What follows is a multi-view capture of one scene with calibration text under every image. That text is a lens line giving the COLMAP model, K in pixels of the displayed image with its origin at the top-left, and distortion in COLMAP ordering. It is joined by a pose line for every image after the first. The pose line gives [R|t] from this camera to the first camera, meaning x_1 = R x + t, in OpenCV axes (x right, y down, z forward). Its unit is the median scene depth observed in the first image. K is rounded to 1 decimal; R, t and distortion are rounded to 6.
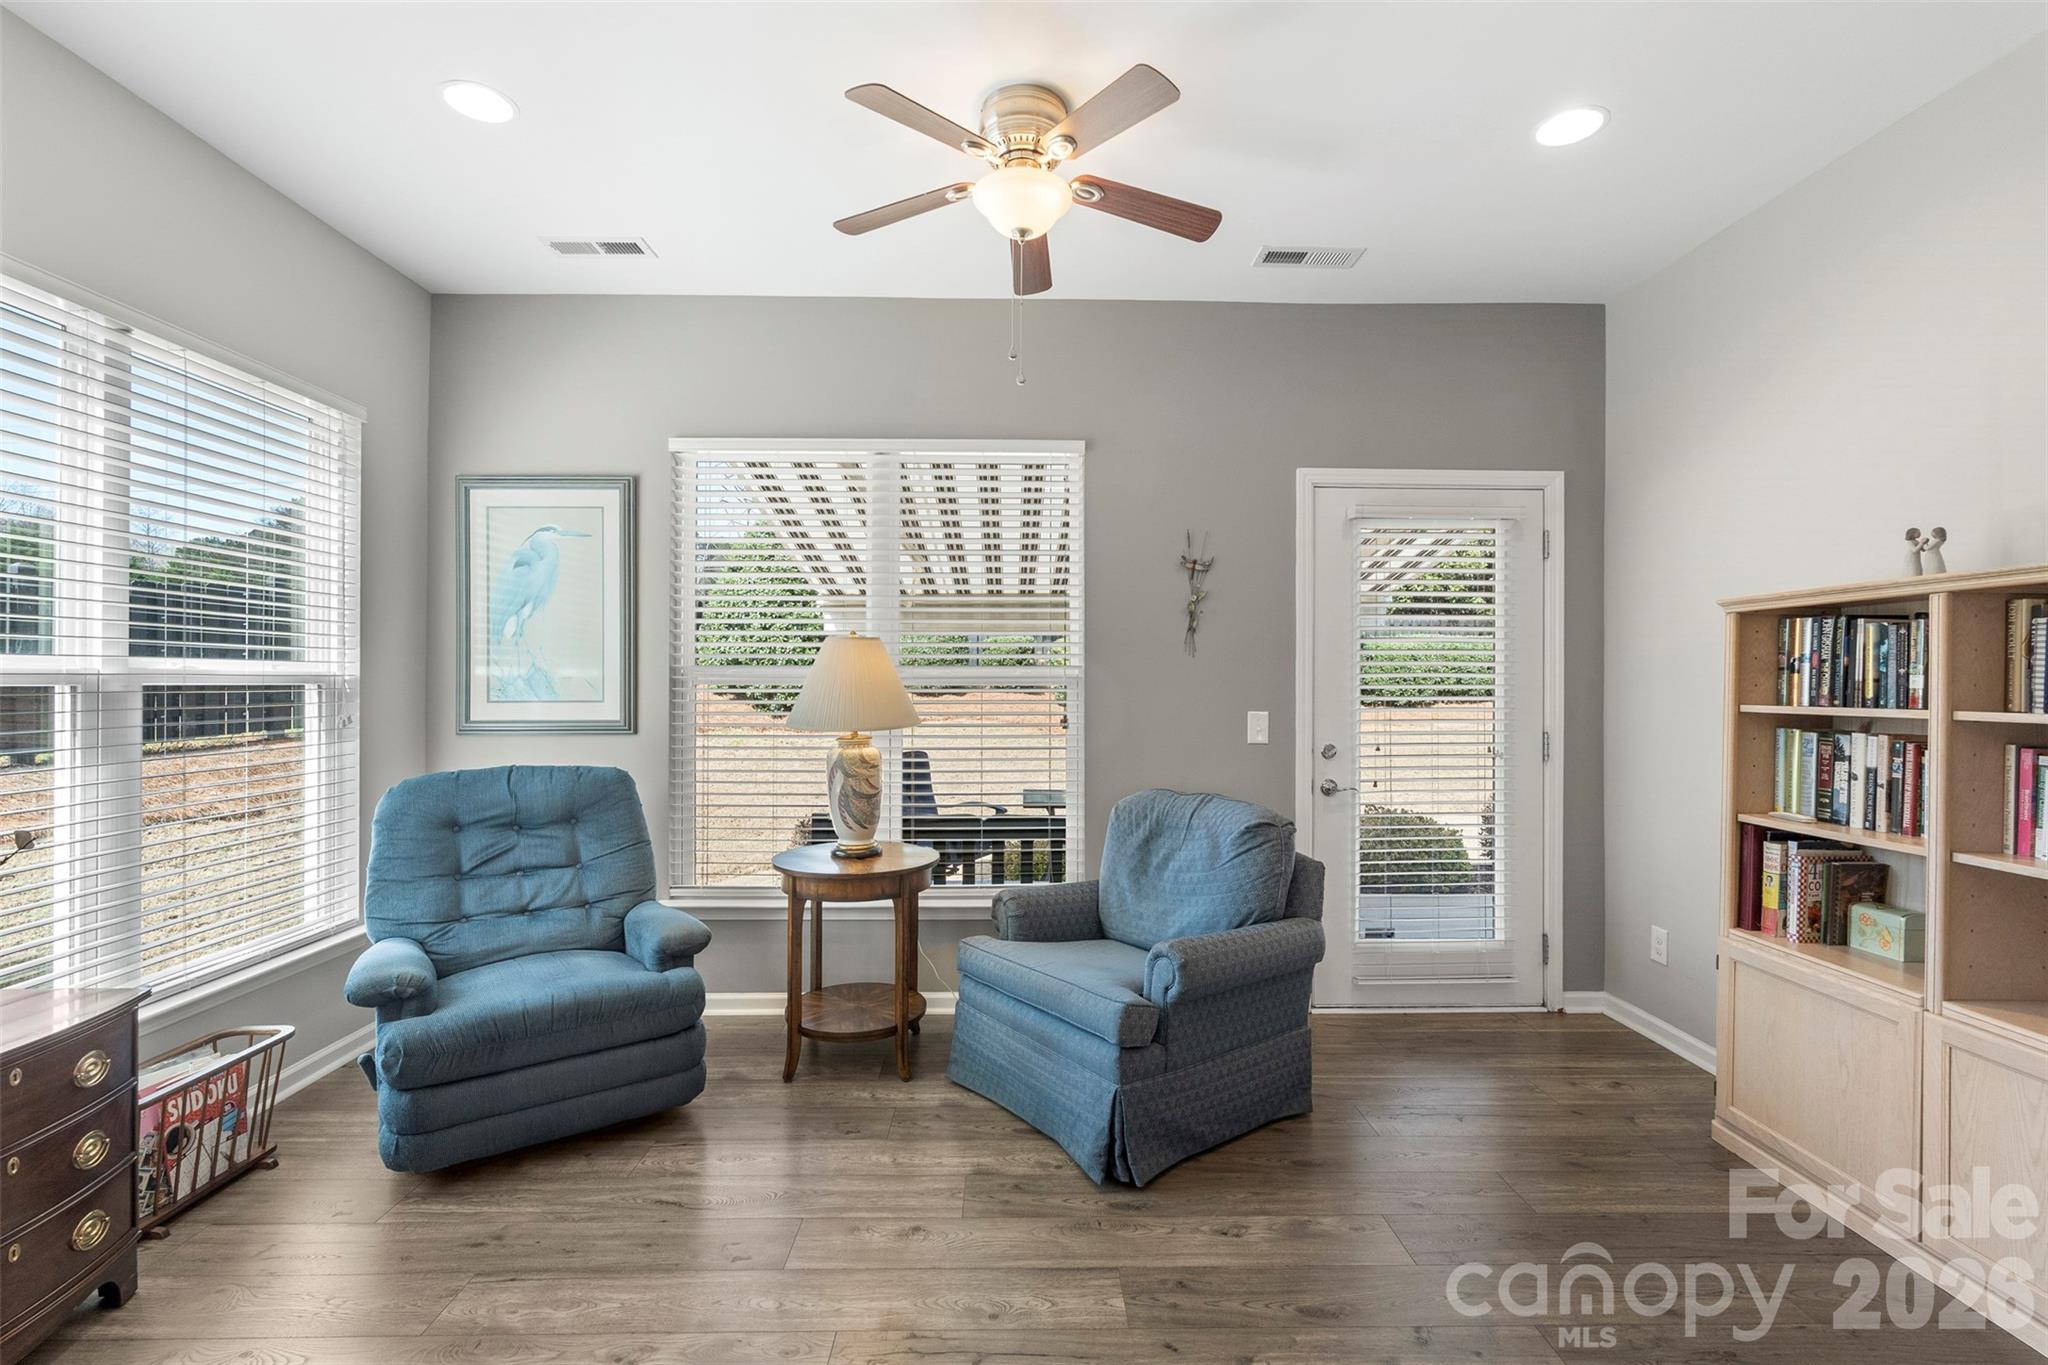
lens RADIAL K [[923.5, 0, 1024.0], [0, 923.5, 682.5], [0, 0, 1]] dist [-0.003387, -0.000183]
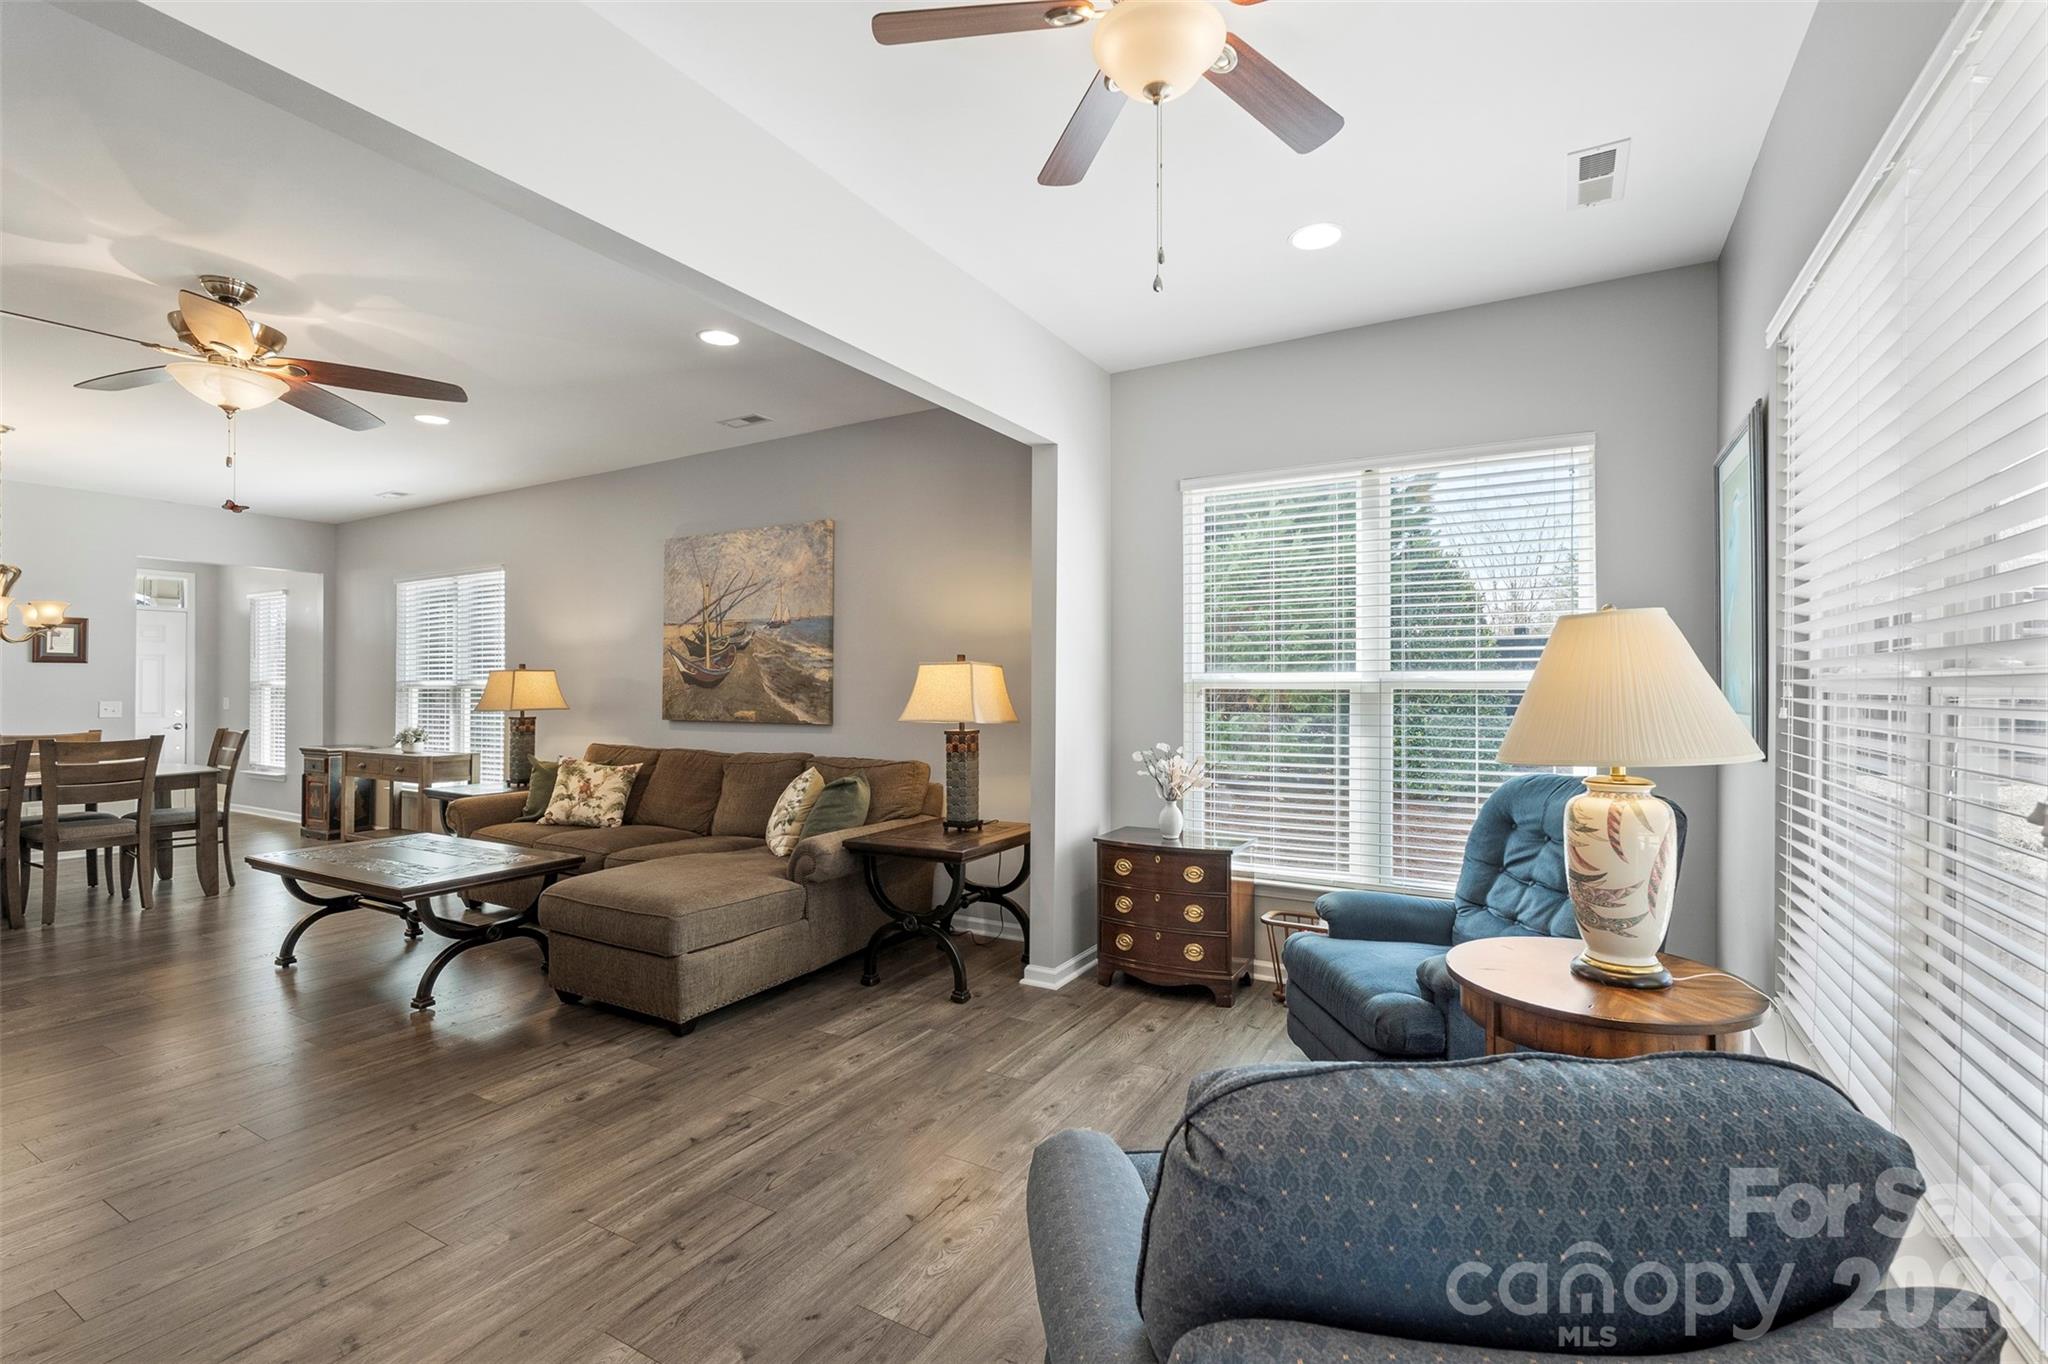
lens RADIAL K [[886.4, 0, 1037.9], [0, 886.4, 686.0], [0, 0, 1]] dist [-0.011733, 0.000266]
pose [[-0.502671, 0.000234, -0.864478, 0.546198], [0.000013, 1.000000, 0.000263, -0.002248], [0.864478, 0.000121, -0.502671, 1.047055]]
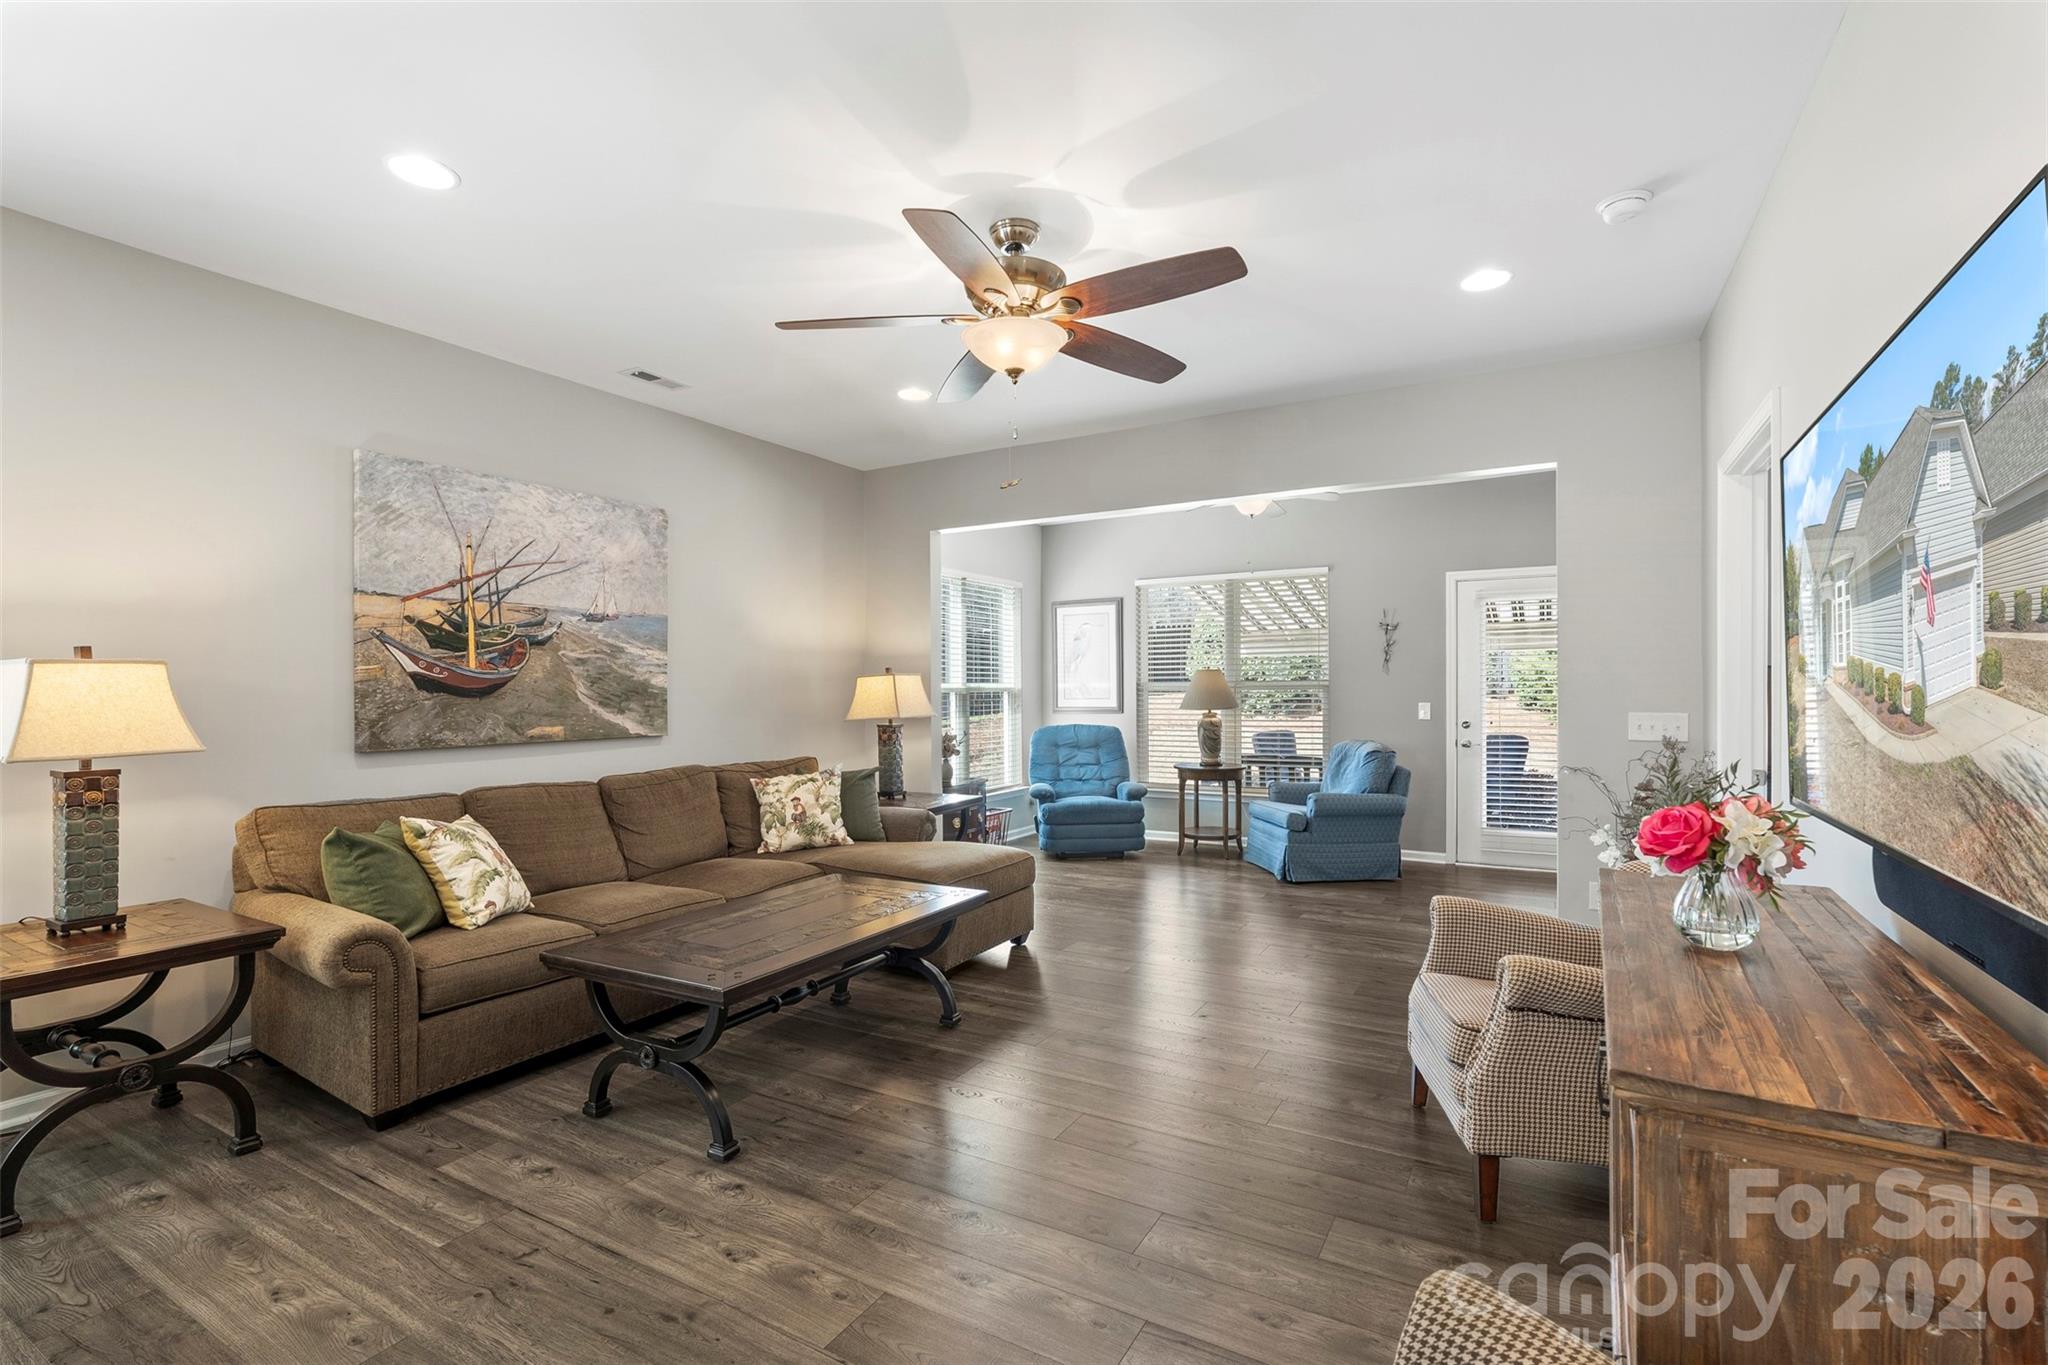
lens RADIAL K [[919.8, 0, 1024.6], [0, 919.8, 692.5], [0, 0, 1]] dist [-0.001901, -0.000097]
pose [[0.860139, -0.006677, -0.510016, 0.637609], [0.008841, 0.999959, 0.001819, -0.000117], [0.509983, -0.006074, 0.860163, -1.293983]]
